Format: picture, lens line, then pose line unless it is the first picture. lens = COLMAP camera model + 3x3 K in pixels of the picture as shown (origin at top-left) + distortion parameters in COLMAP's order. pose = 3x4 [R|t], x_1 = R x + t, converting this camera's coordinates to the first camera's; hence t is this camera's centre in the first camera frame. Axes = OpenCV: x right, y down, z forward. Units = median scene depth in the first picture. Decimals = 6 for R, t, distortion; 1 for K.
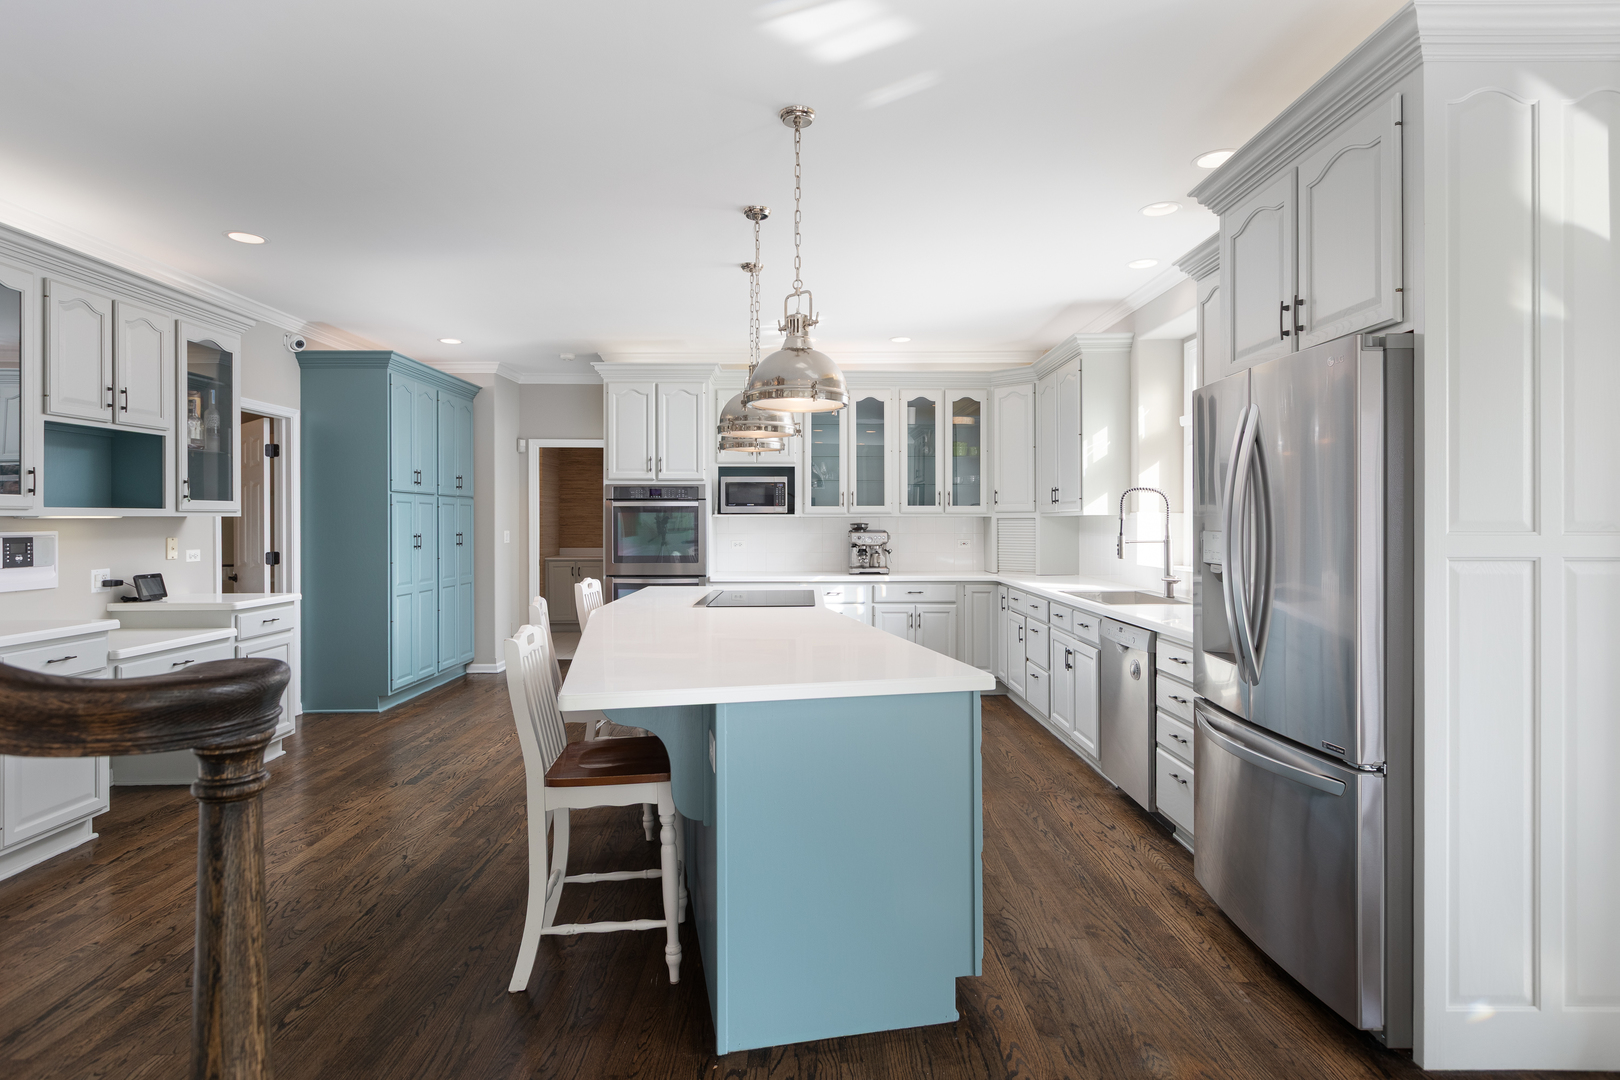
lens RADIAL K [[866.0, 0, 808.4], [0, 866.0, 527.2], [0, 0, 1]] dist [0.001019, 0.000136]
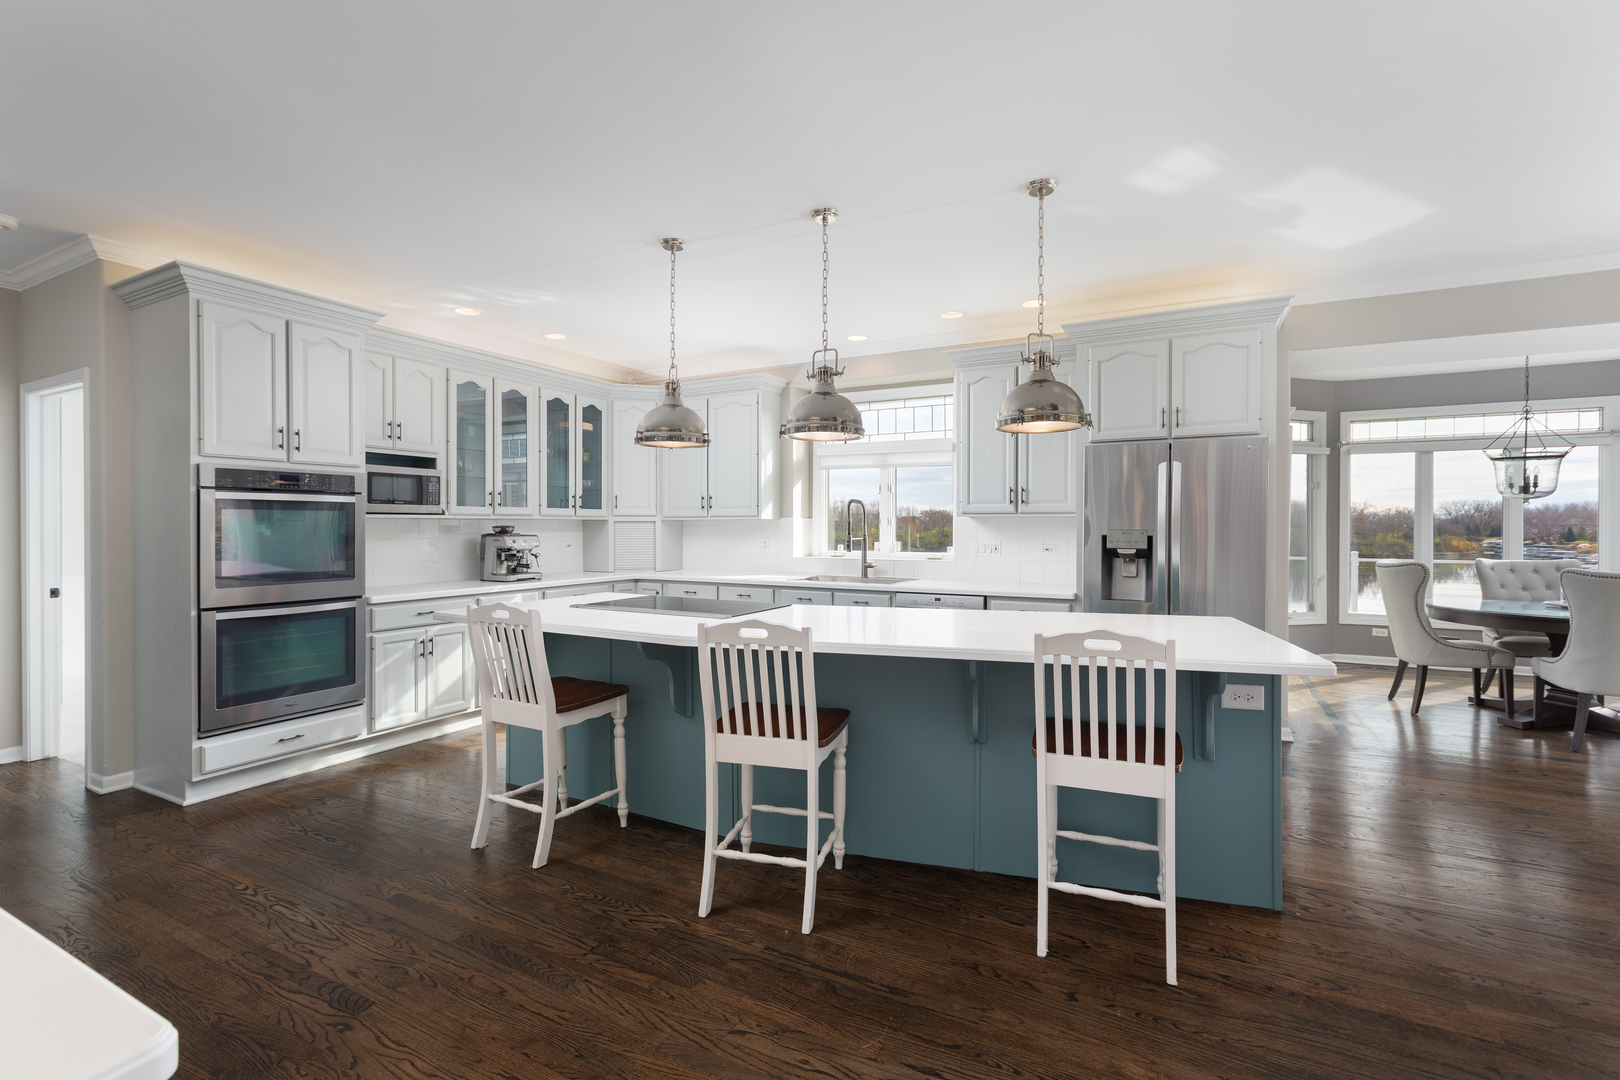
lens RADIAL K [[740.5, 0, 798.6], [0, 740.5, 530.4], [0, 0, 1]] dist [0.008427, -0.001437]
pose [[0.484902, -0.006343, 0.874545, -0.482016], [0.004497, 0.999979, 0.004759, -0.001931], [-0.874557, 0.001625, 0.484920, 0.352673]]
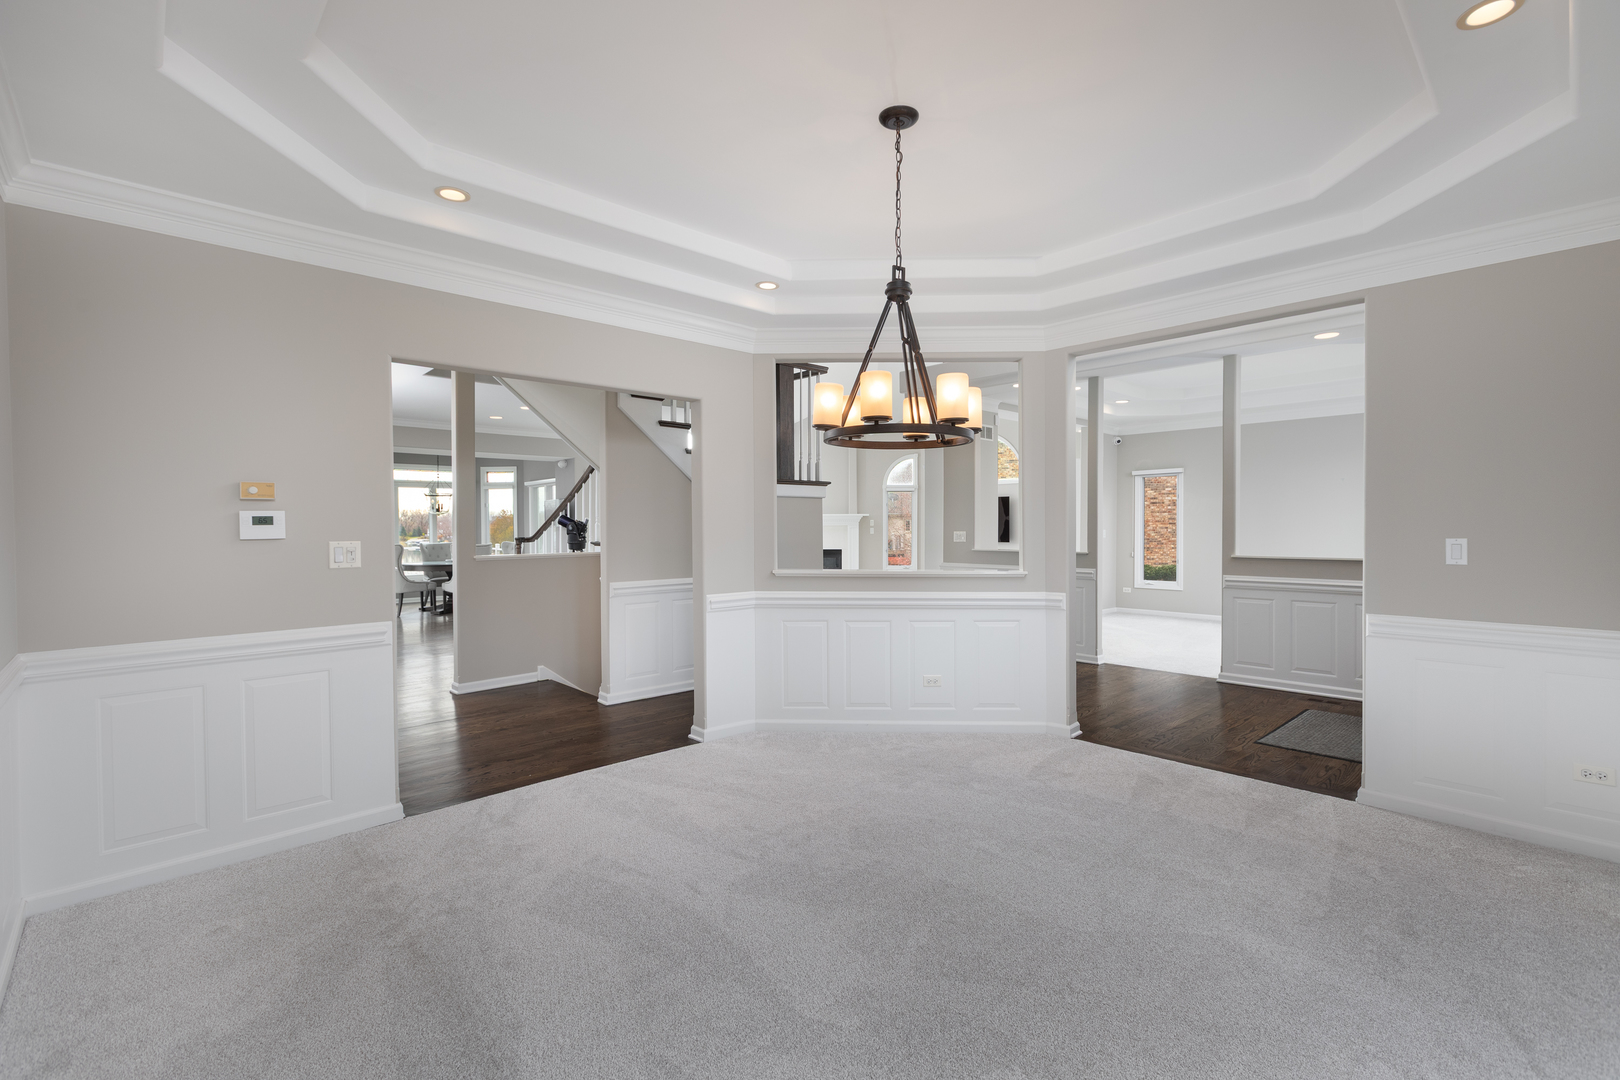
lens RADIAL K [[740.5, 0, 815.6], [0, 740.5, 532.9], [0, 0, 1]] dist [0.008427, -0.001437]
pose [[-0.663254, 0.006491, 0.748366, -1.301577], [0.013532, 0.999903, 0.003320, 0.021343], [-0.748272, 0.012329, -0.663278, 0.555567]]
